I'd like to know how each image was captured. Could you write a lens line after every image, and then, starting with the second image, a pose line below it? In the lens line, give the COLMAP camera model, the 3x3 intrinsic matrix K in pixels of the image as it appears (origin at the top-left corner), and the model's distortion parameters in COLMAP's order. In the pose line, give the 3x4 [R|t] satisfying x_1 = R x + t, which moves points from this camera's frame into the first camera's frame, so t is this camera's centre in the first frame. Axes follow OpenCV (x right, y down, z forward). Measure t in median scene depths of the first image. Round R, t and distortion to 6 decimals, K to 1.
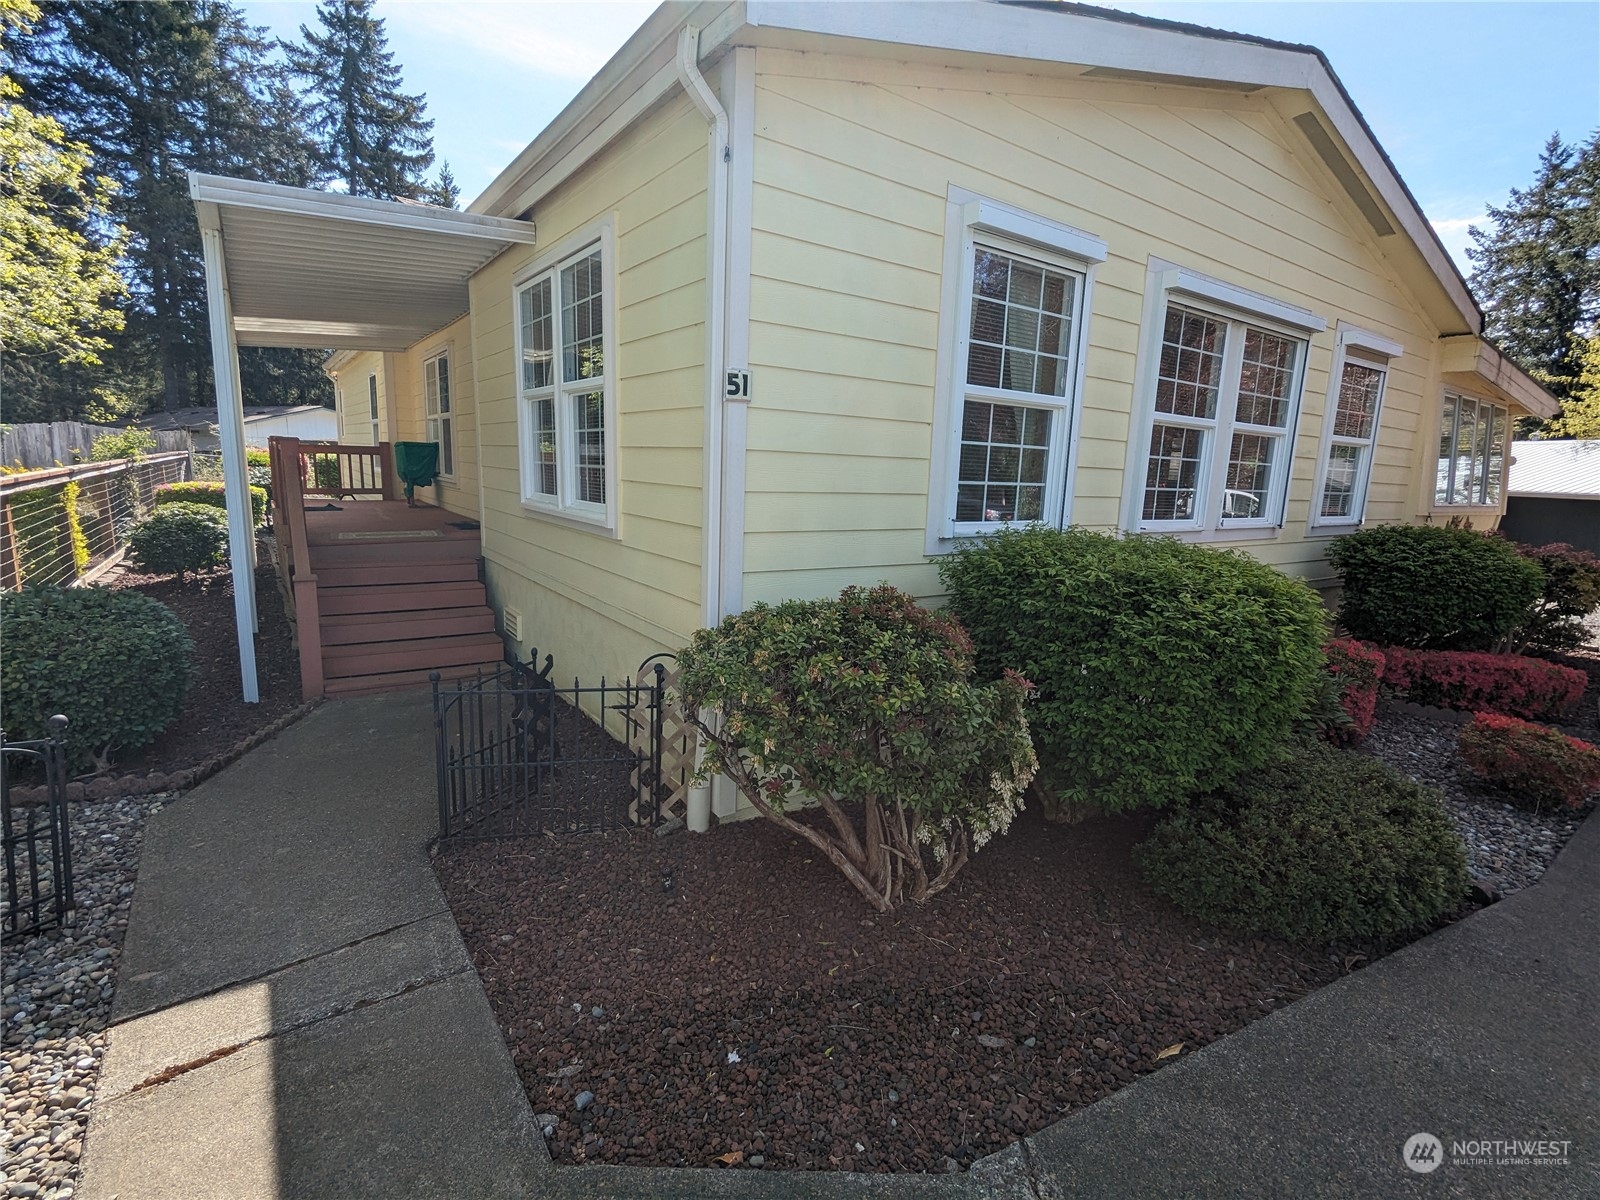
lens RADIAL K [[752.9, 0, 796.2], [0, 752.9, 602.4], [0, 0, 1]] dist [0.000051, 0.000444]
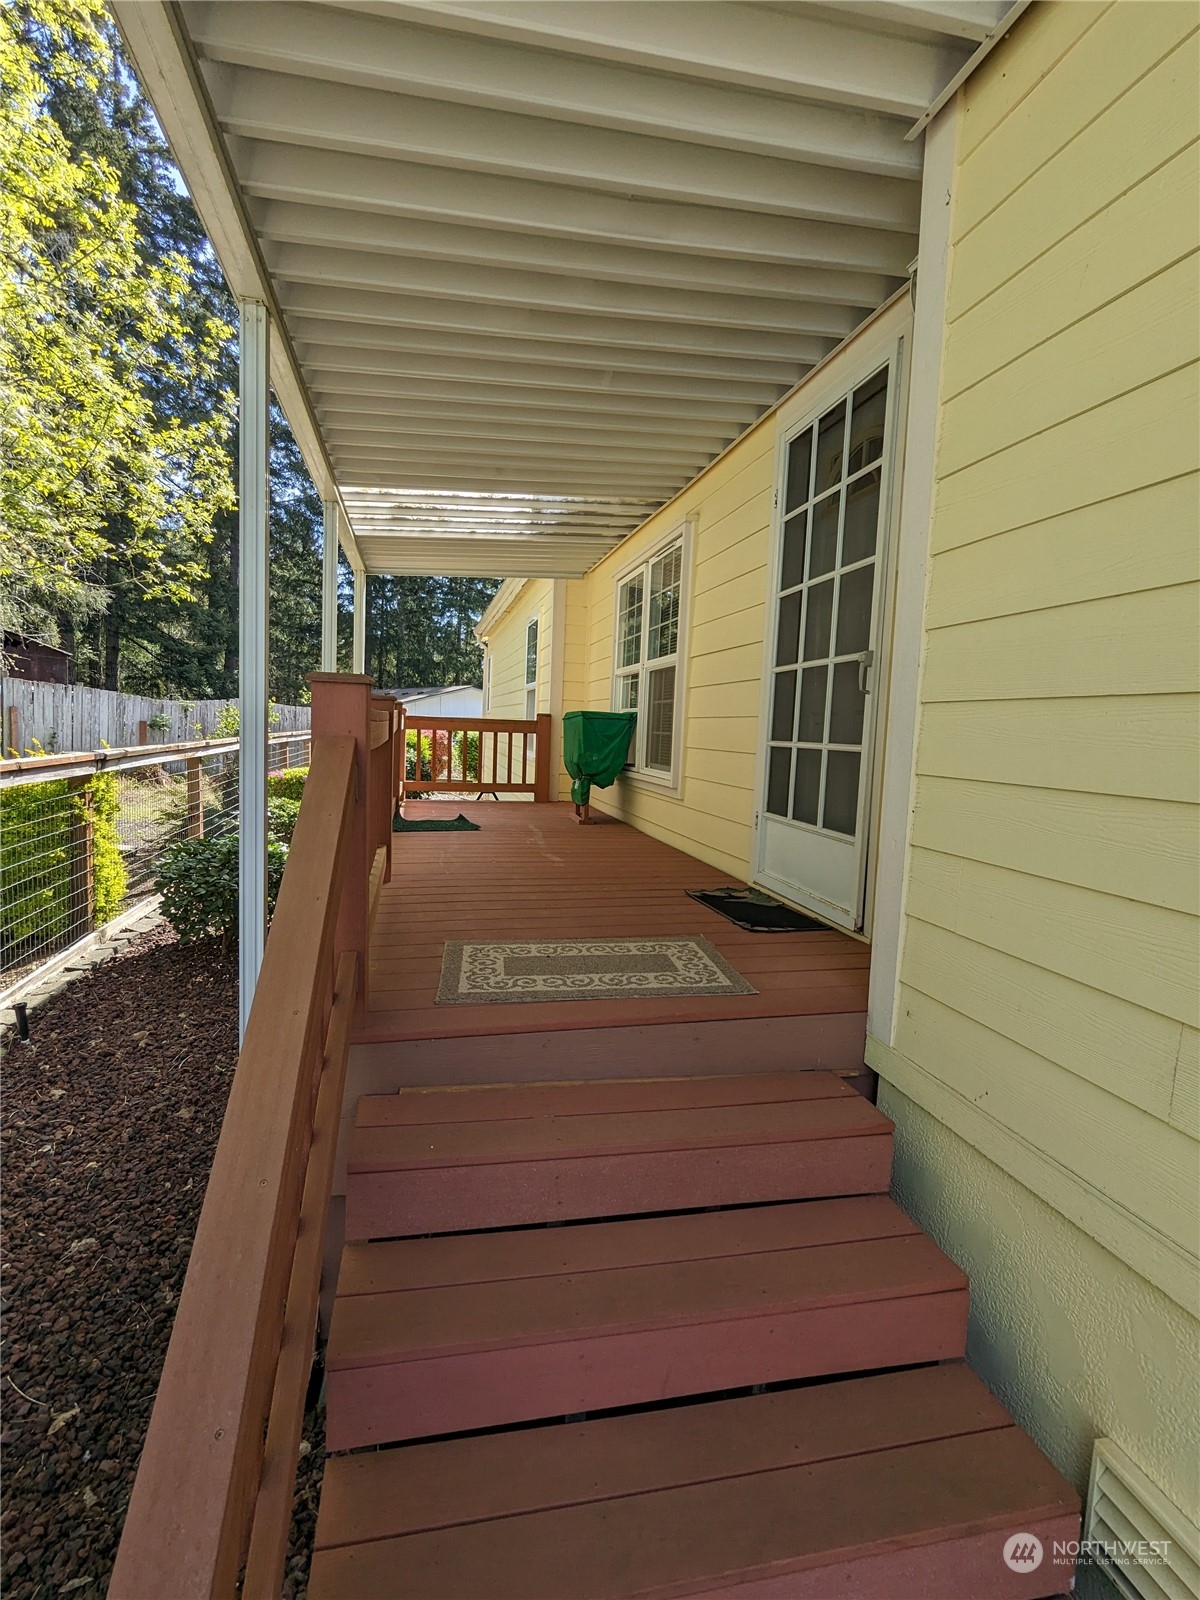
lens RADIAL K [[752.9, 0, 601.1], [0, 752.9, 798.5], [0, 0, 1]] dist [0.000051, 0.000444]
pose [[0.928465, 0.037278, -0.369545, -0.259623], [-0.077232, 0.992580, -0.093914, -0.083209], [0.363302, 0.115736, 0.924455, 0.426423]]
